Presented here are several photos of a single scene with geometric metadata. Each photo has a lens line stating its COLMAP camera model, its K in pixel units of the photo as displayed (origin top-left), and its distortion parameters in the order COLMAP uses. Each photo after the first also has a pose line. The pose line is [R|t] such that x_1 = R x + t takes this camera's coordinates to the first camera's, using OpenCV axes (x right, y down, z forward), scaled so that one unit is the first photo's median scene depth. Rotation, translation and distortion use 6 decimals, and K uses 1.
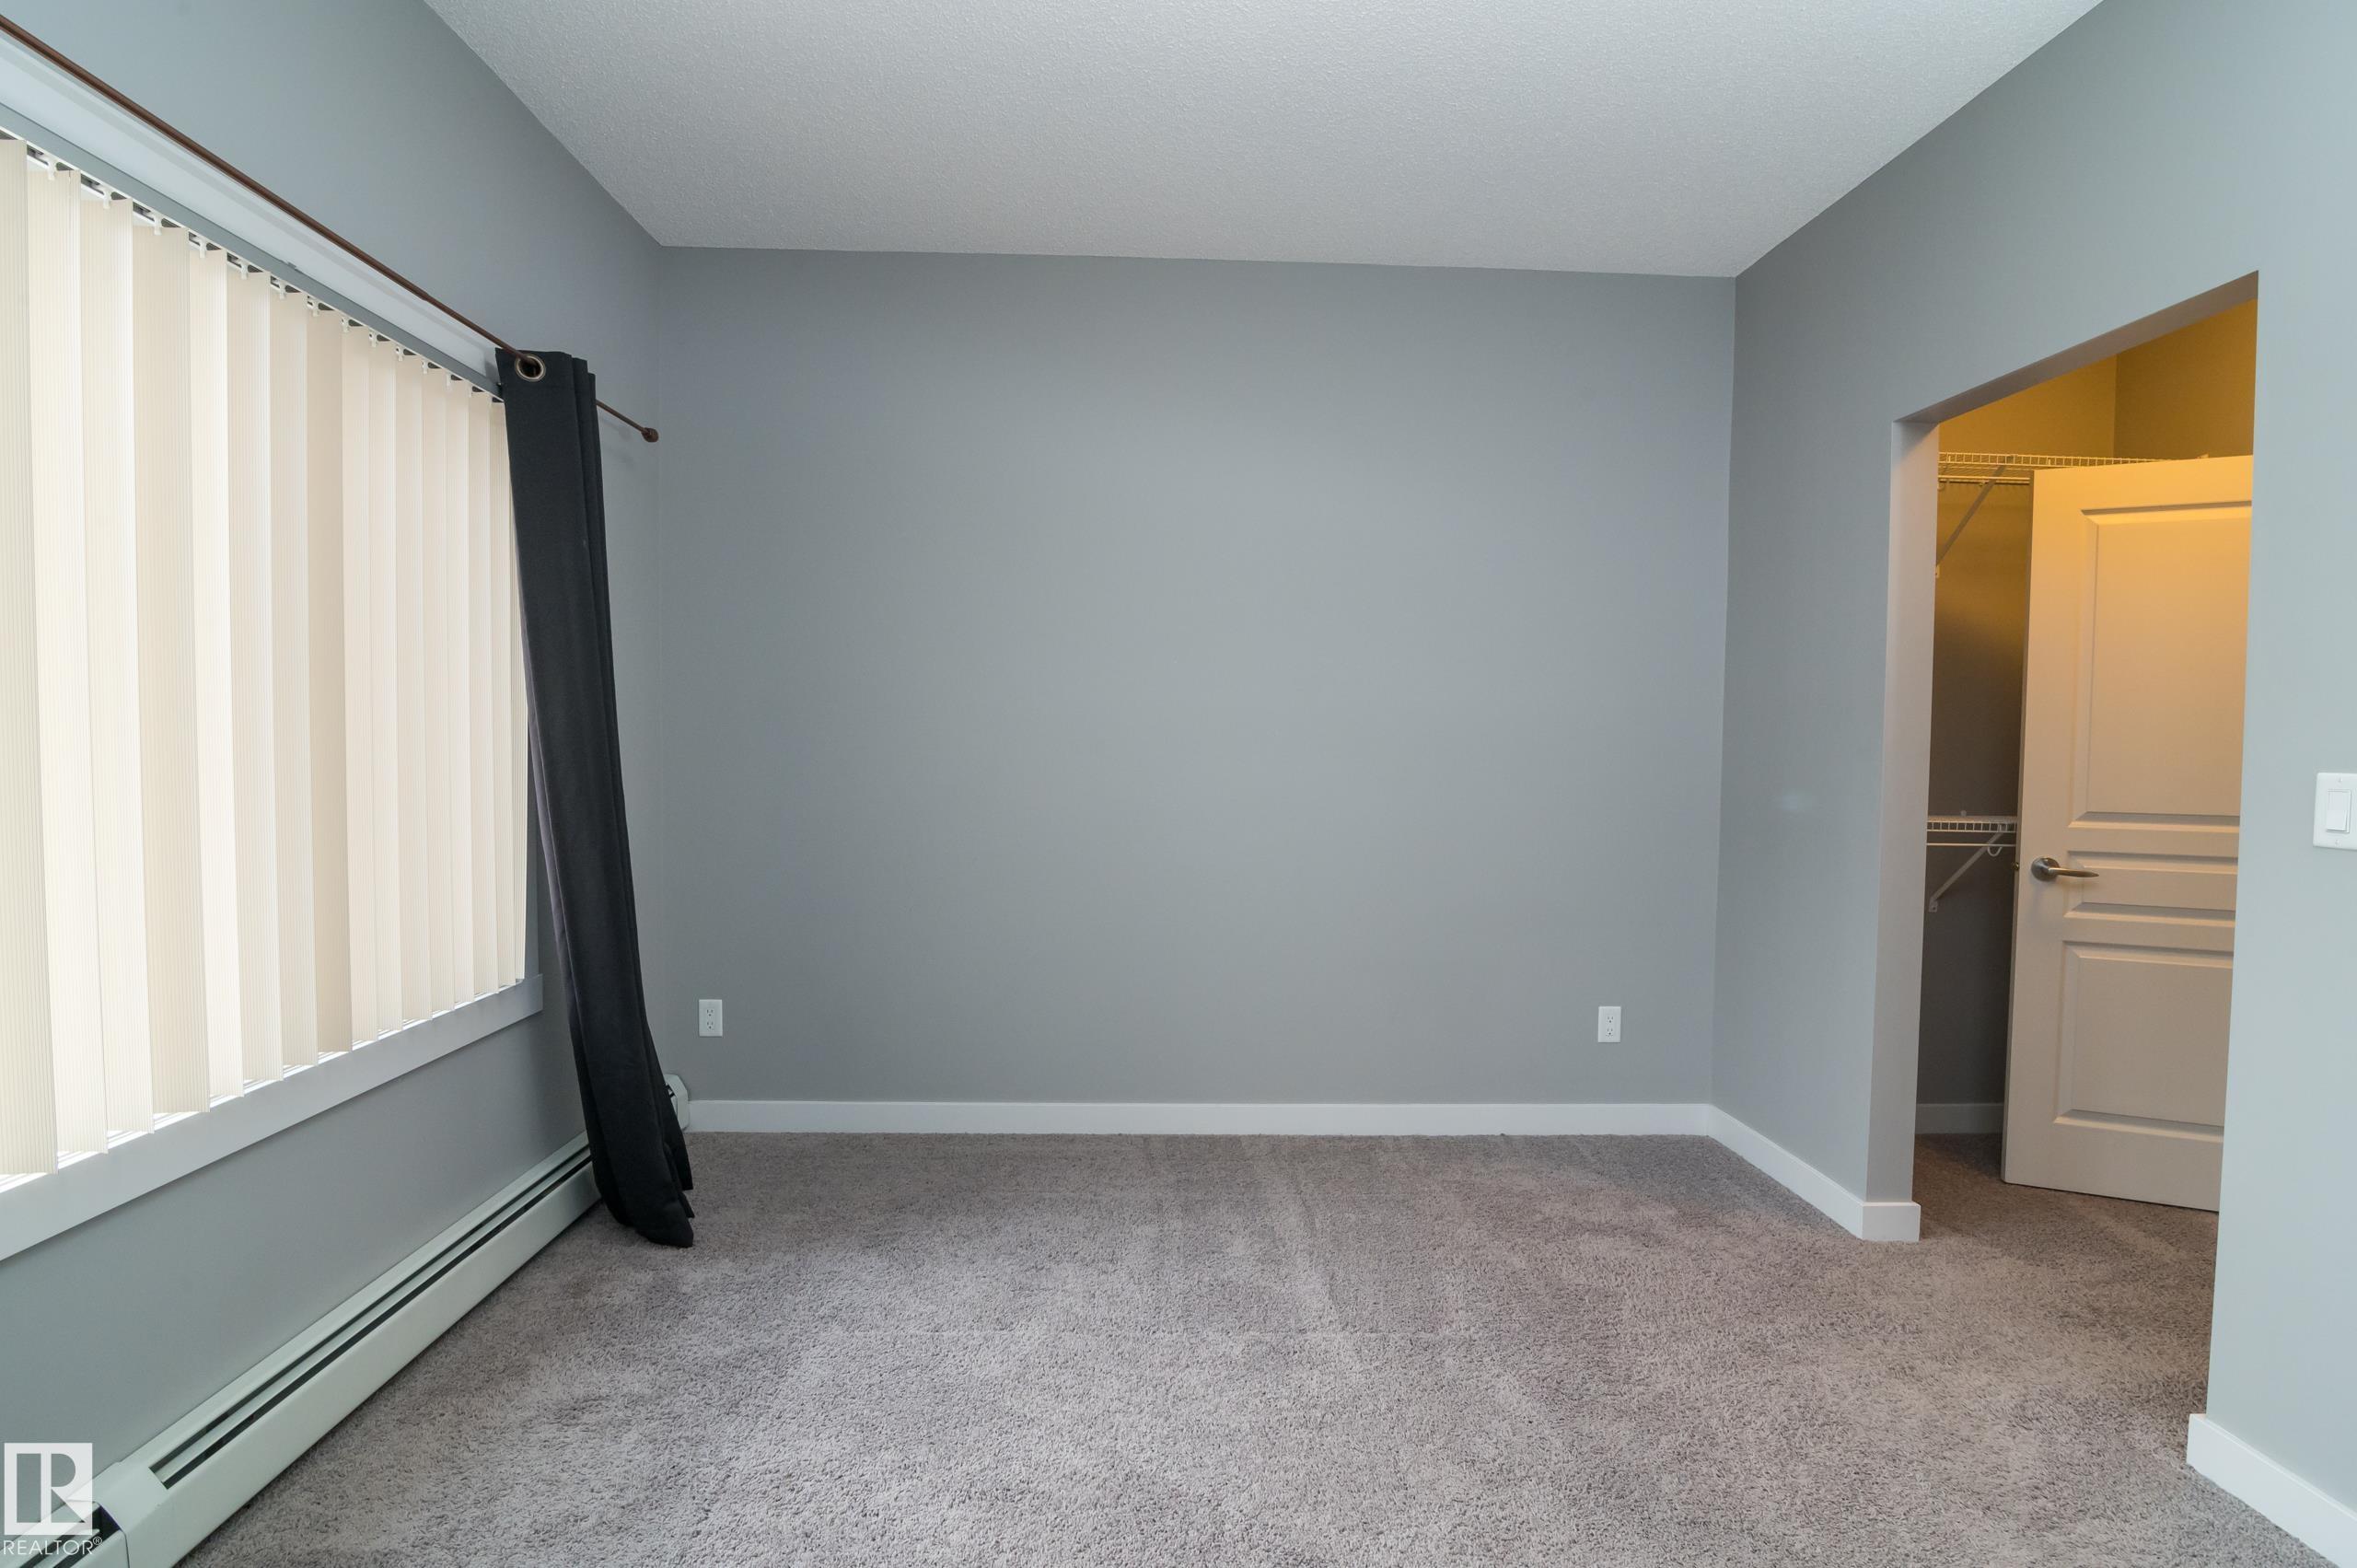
lens RADIAL K [[1069.5, 0, 1172.4], [0, 1069.5, 785.5], [0, 0, 1]] dist [-0.019418, 0.000228]
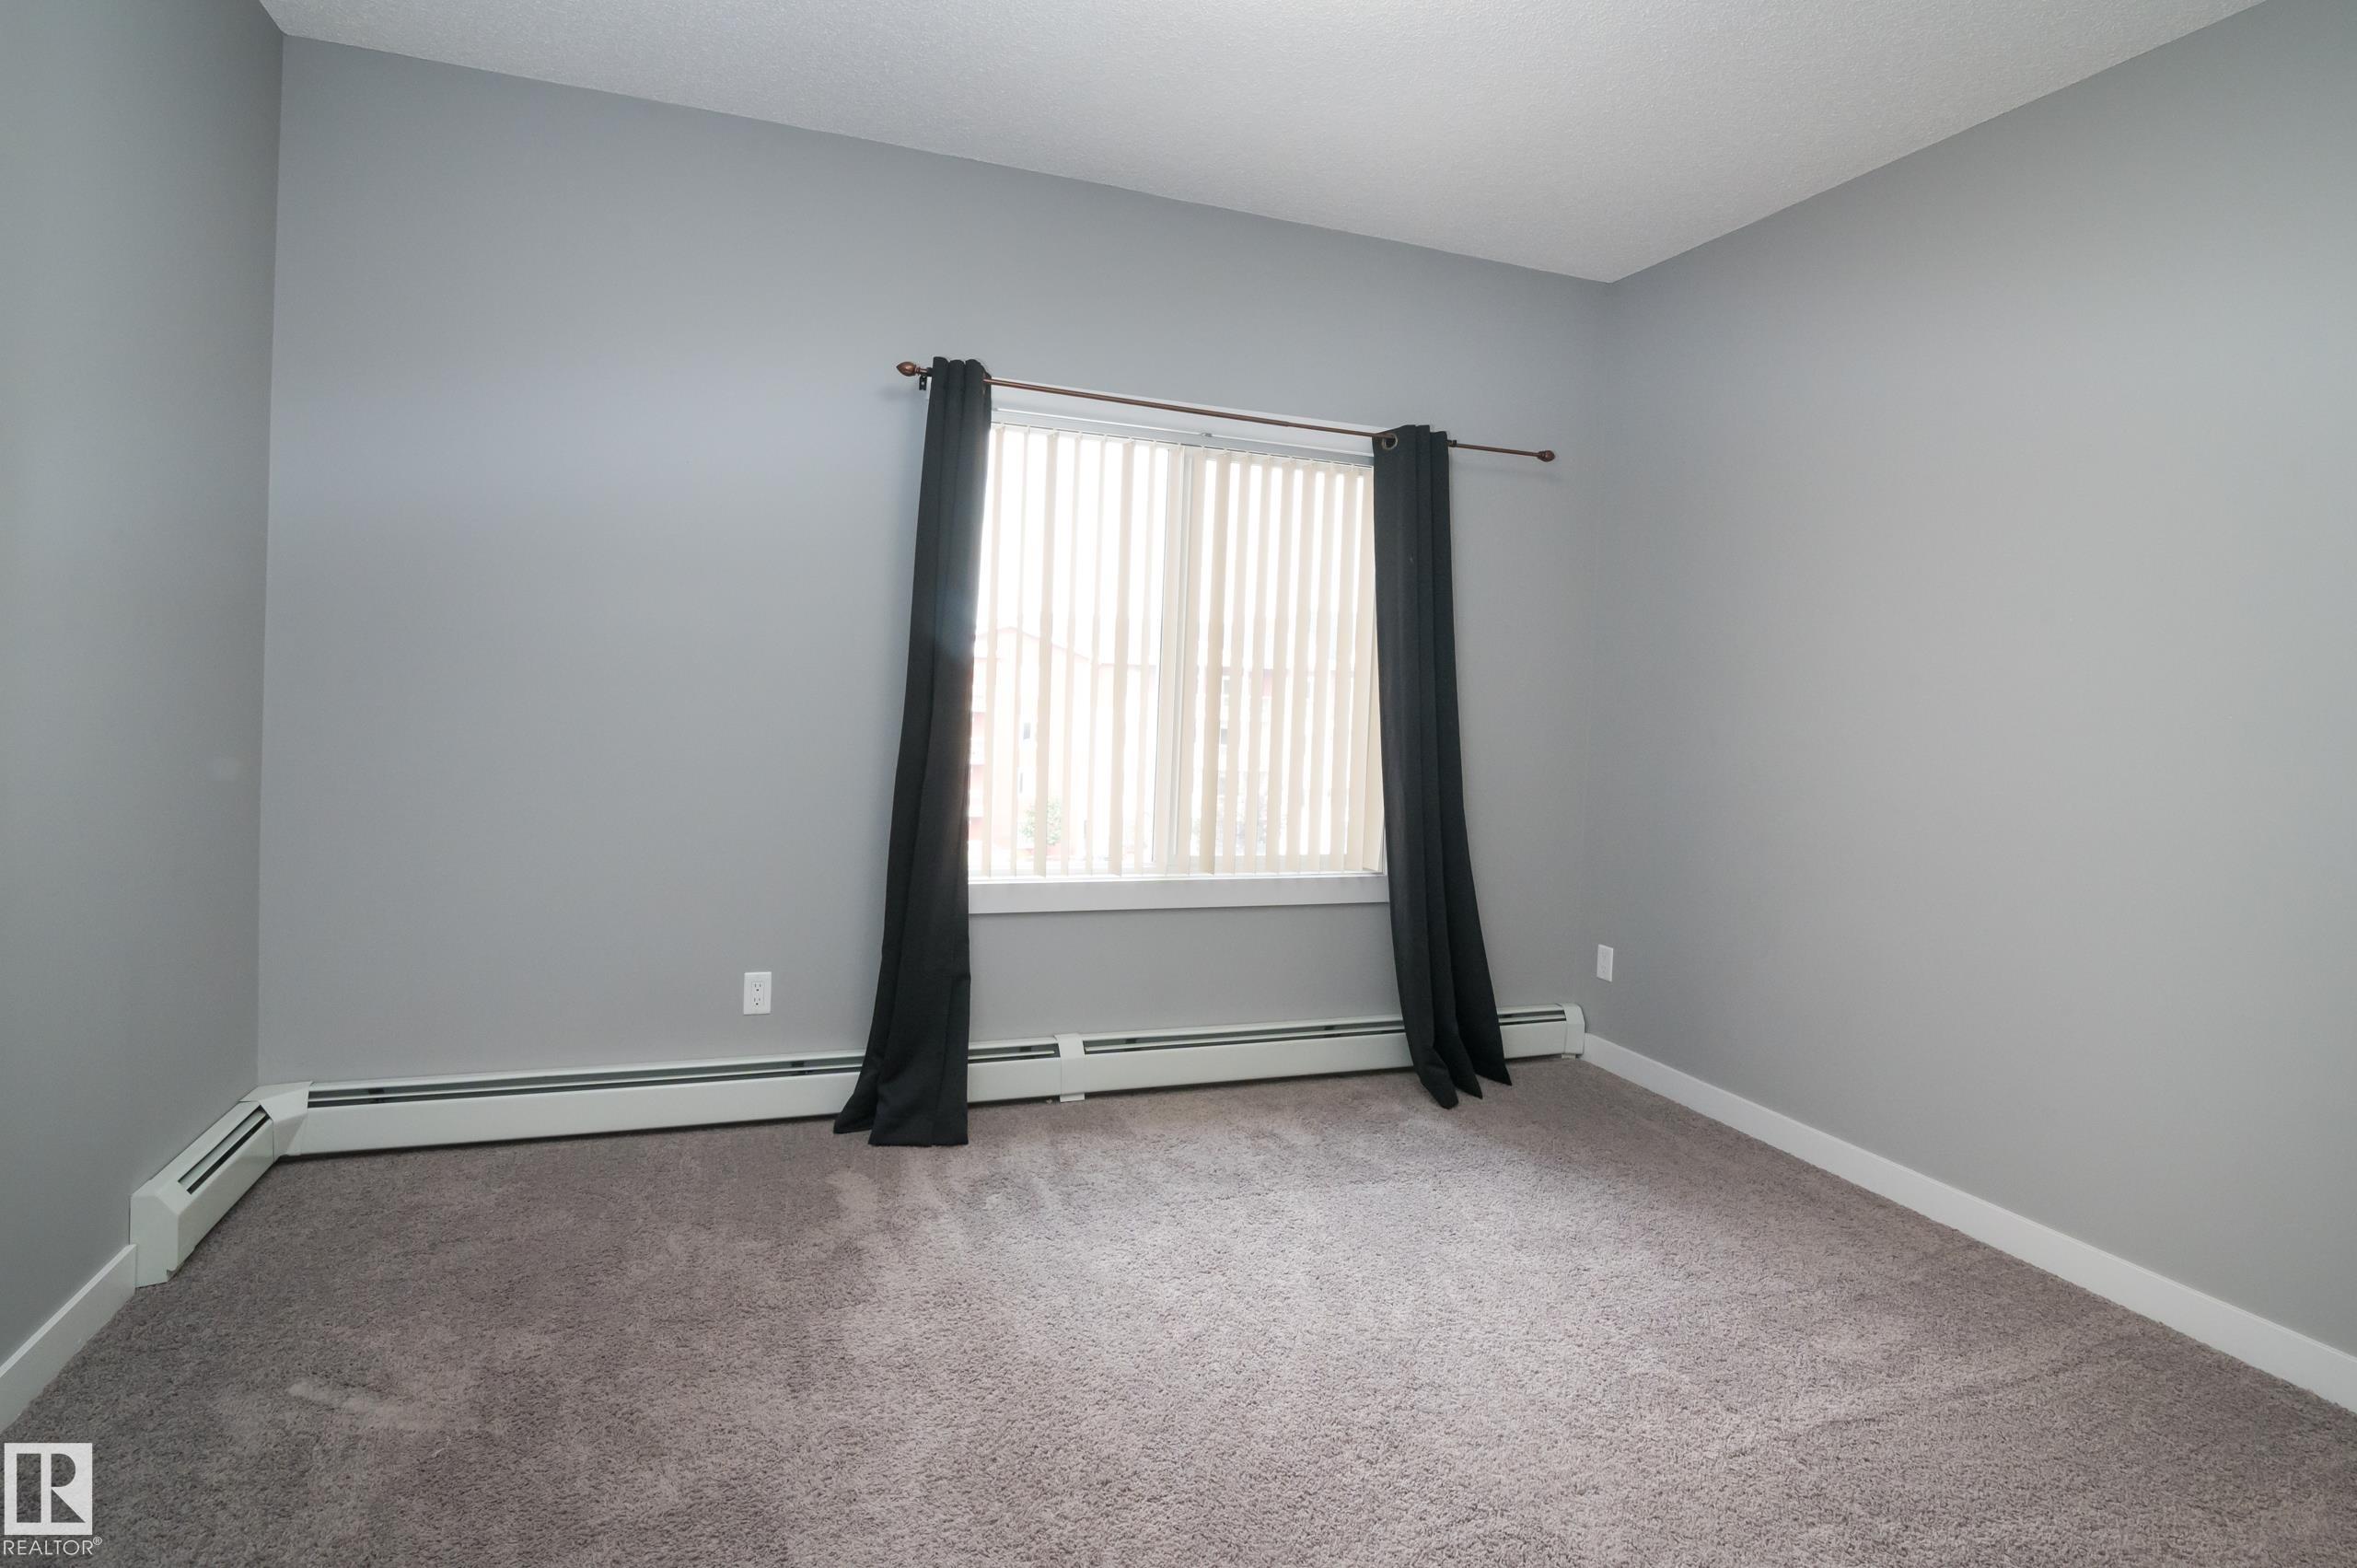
lens RADIAL K [[1186.8, 0, 1164.2], [0, 1186.8, 711.7], [0, 0, 1]] dist [-0.019922, -0.000026]
pose [[0.311795, 0.019878, -0.949942, 0.758057], [-0.078354, 0.996914, -0.004856, 0.001674], [0.946913, 0.075946, 0.312390, 0.215512]]
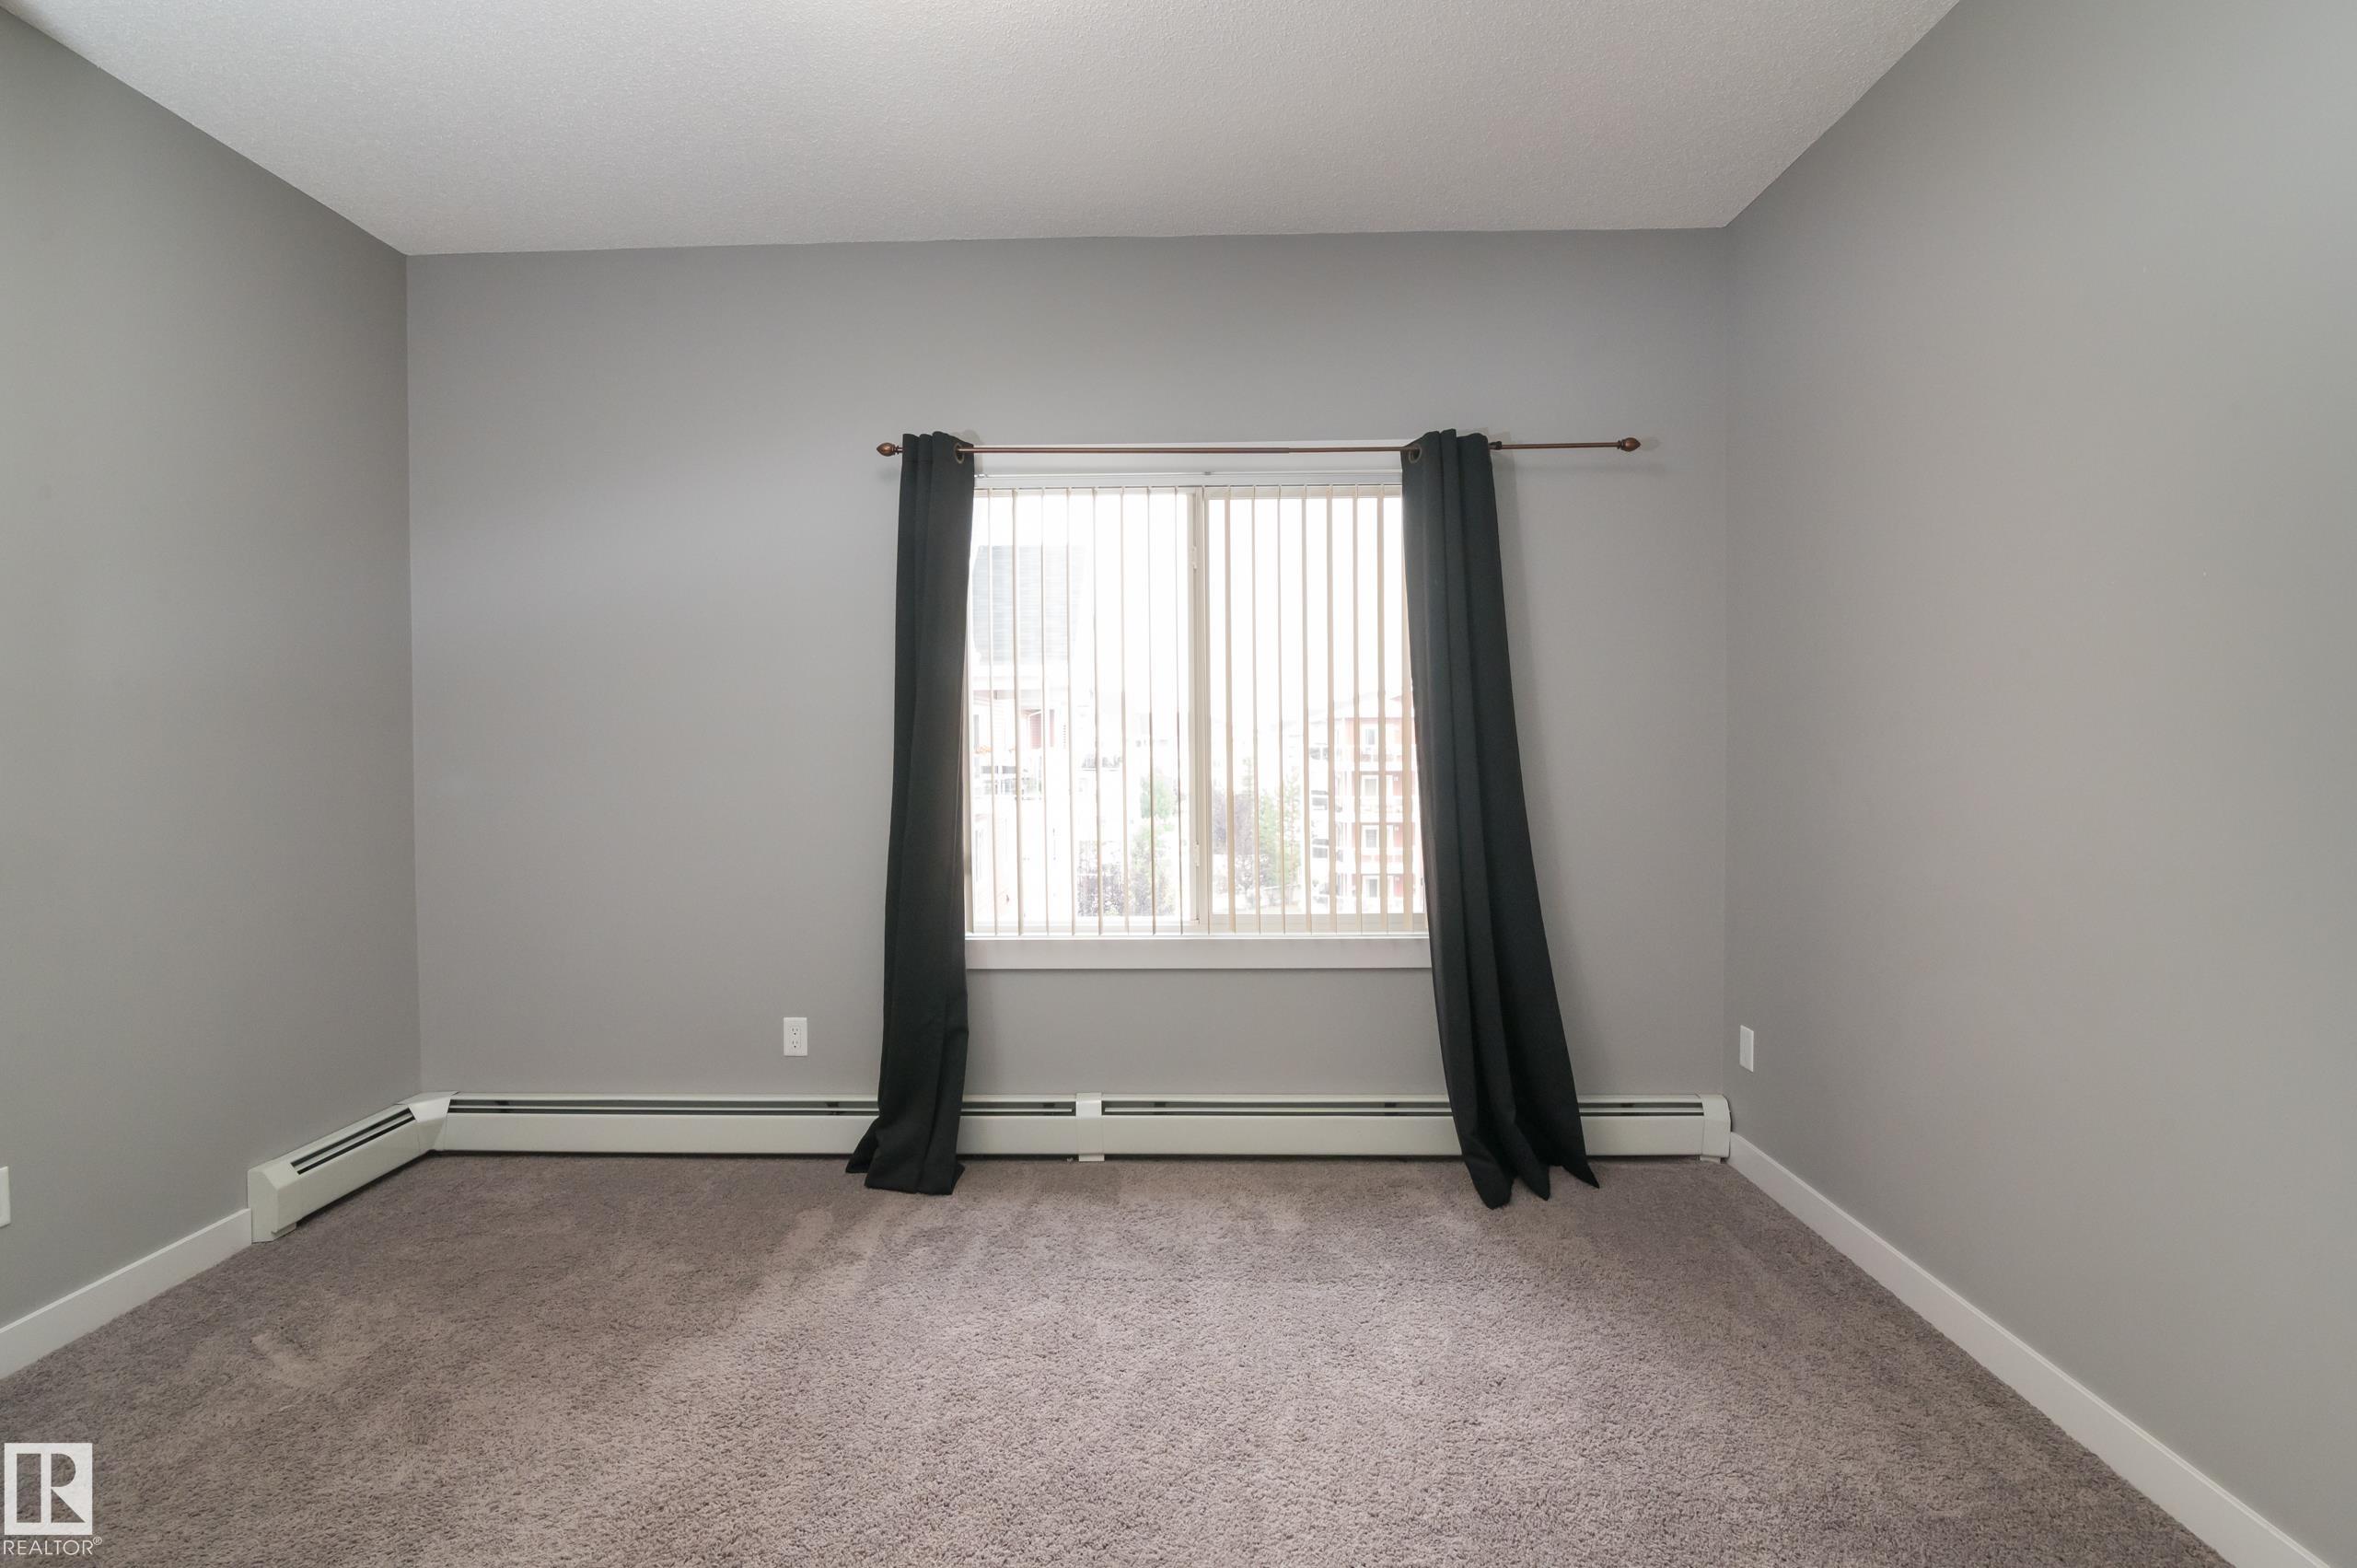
lens RADIAL K [[1145.6, 0, 1178.0], [0, 1145.6, 756.3], [0, 0, 1]] dist [-0.020262, 0.000254]
pose [[-0.060534, 0.001905, -0.998164, 0.730575], [-0.036665, 0.999319, 0.004131, -0.019854], [0.997492, 0.036848, -0.060423, 0.737922]]
